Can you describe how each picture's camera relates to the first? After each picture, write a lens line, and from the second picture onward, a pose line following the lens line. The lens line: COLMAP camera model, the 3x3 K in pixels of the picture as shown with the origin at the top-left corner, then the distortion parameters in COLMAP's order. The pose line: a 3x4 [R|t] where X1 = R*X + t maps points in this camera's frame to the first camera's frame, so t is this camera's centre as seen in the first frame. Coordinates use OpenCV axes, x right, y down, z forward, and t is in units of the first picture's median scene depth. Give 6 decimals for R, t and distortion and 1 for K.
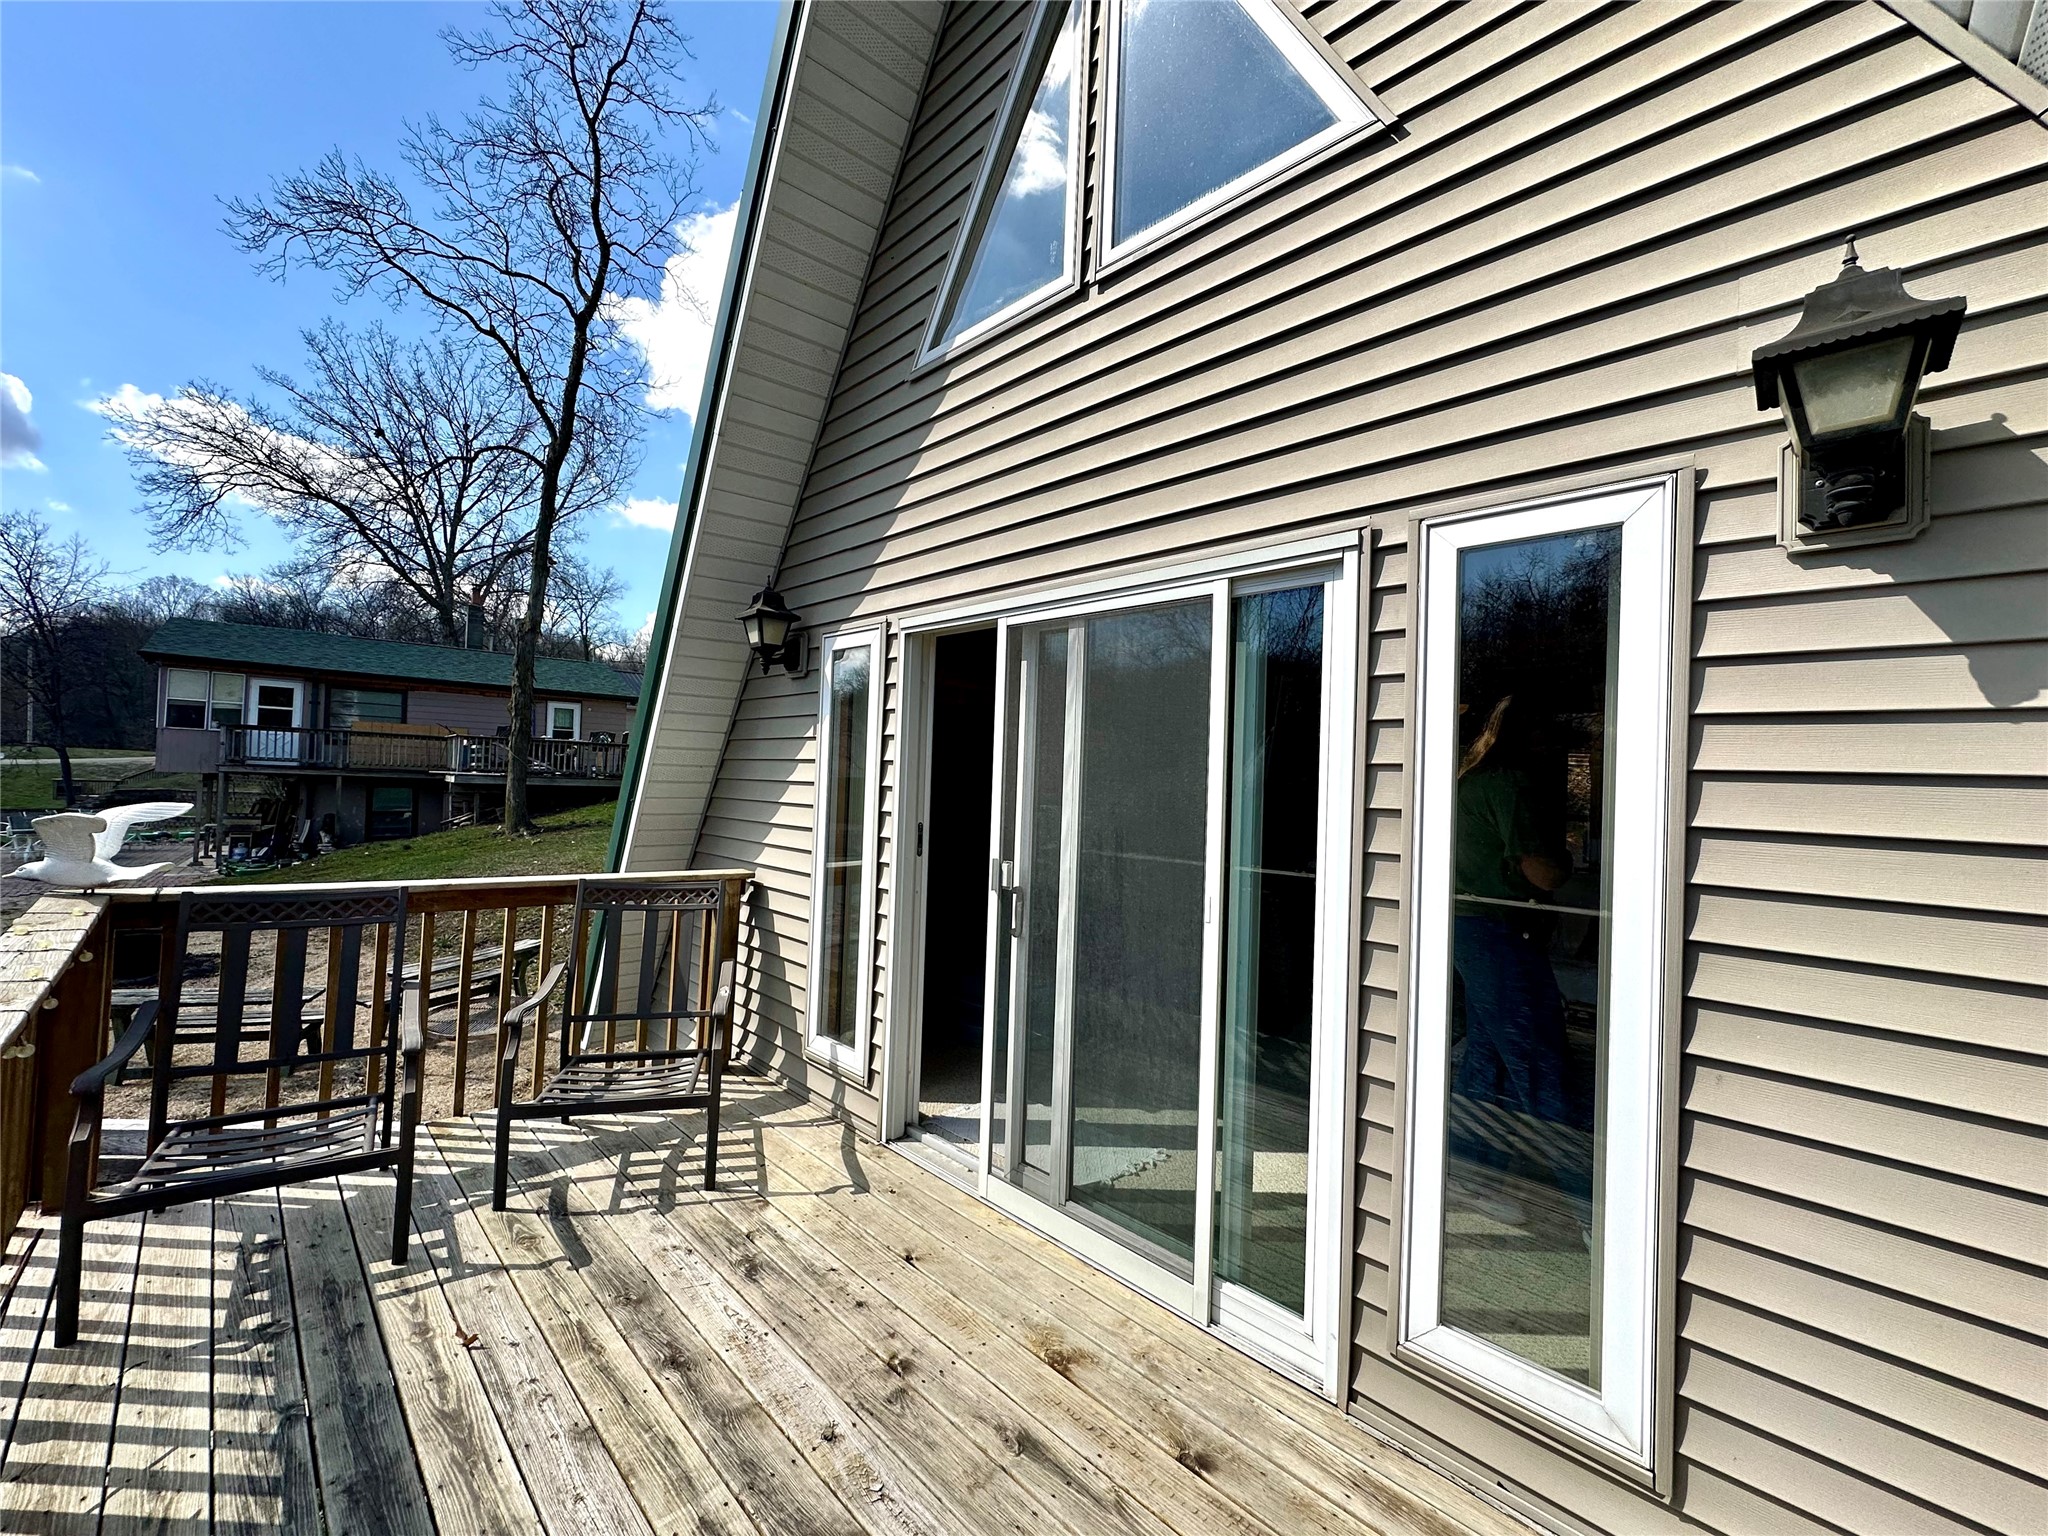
lens RADIAL K [[816.7, 0, 1023.0], [0, 816.7, 766.7], [0, 0, 1]] dist [-0.001163, 0.000158]
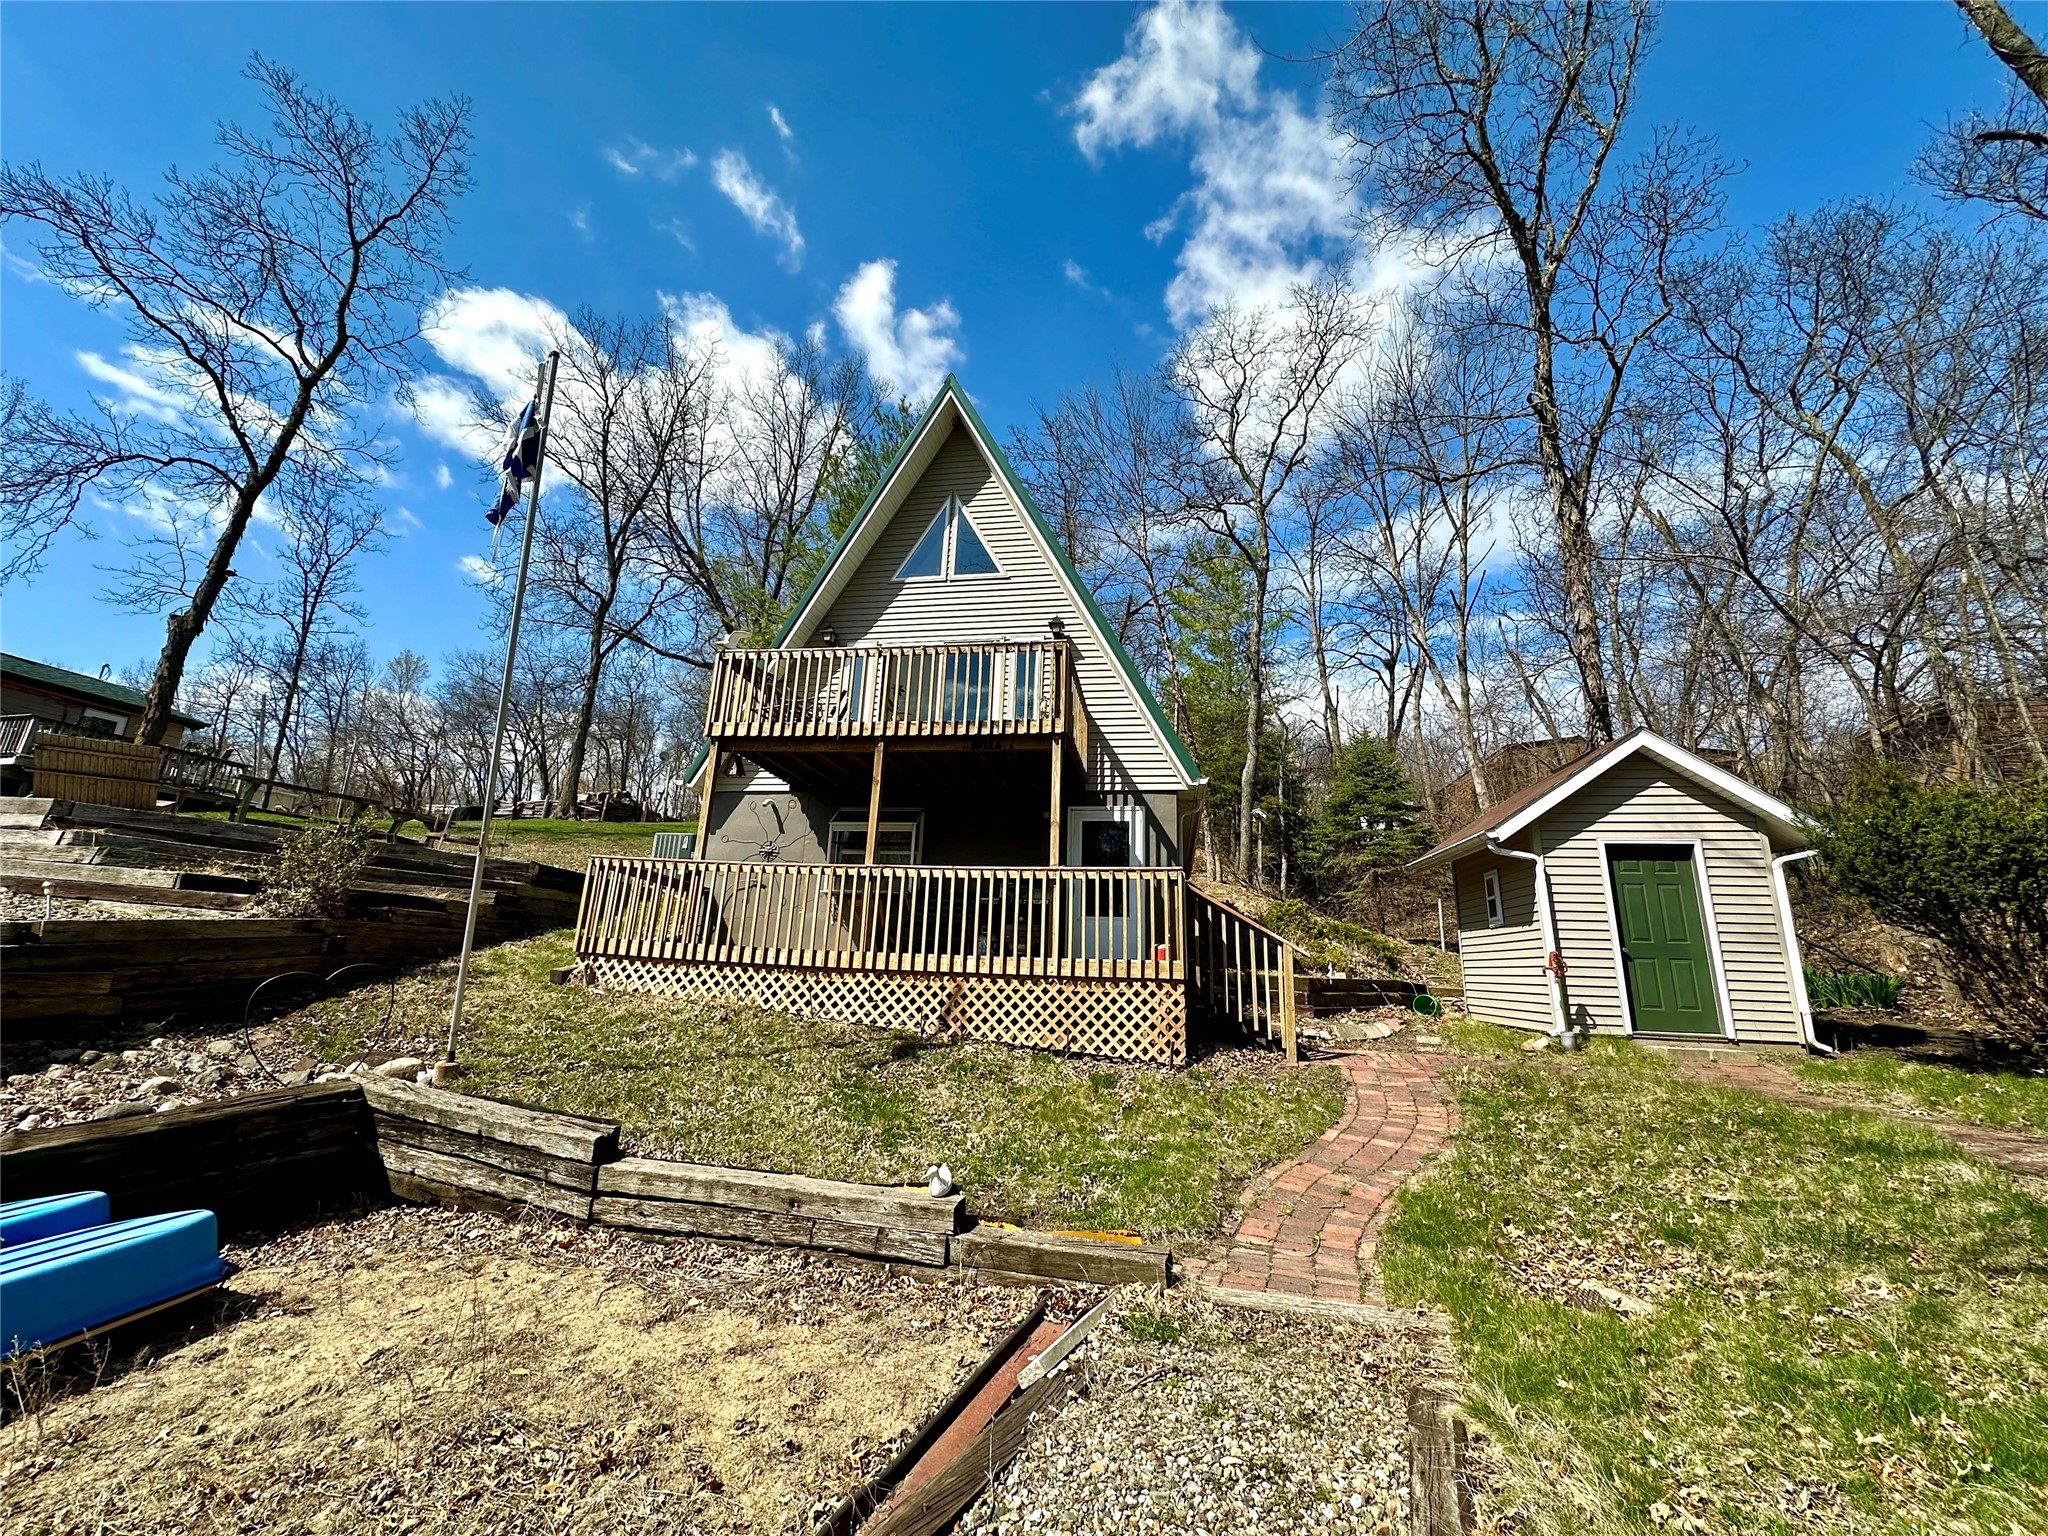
lens RADIAL K [[816.7, 0, 1023.0], [0, 816.7, 766.7], [0, 0, 1]] dist [-0.001163, 0.000158]
pose [[0.821706, 0.159449, 0.547153, -0.266896], [-0.028863, 0.970476, -0.239466, 0.212548], [-0.569181, 0.180978, 0.802048, -0.383605]]
